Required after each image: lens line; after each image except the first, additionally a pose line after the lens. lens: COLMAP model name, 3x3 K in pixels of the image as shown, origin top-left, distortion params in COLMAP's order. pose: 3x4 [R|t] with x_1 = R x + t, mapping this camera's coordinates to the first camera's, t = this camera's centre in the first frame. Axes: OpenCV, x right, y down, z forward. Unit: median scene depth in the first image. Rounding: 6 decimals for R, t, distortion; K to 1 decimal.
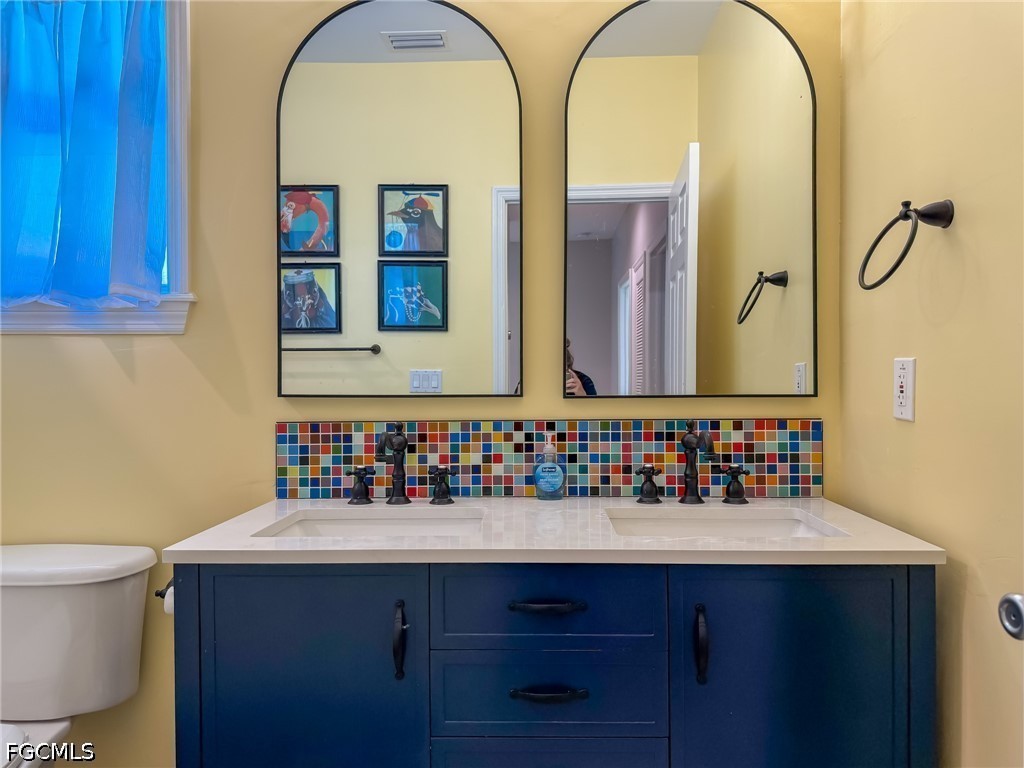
lens RADIAL K [[578.6, 0, 512.0], [0, 578.6, 372.1], [0, 0, 1]] dist [0.048071, -0.000943]
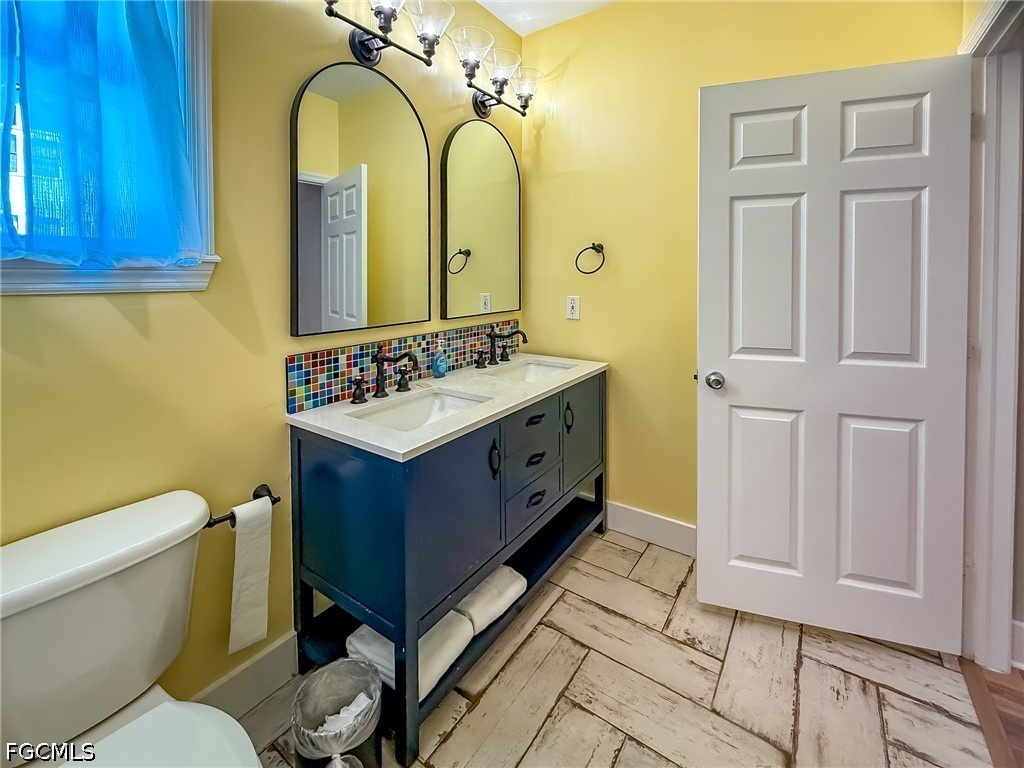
lens RADIAL K [[446.4, 0, 505.4], [0, 446.4, 351.4], [0, 0, 1]] dist [0.002029, 0.000182]
pose [[0.559574, -0.138737, 0.817086, -0.949882], [0.086873, 0.990277, 0.108650, 0.008490], [-0.824215, 0.010186, 0.566186, 0.026434]]
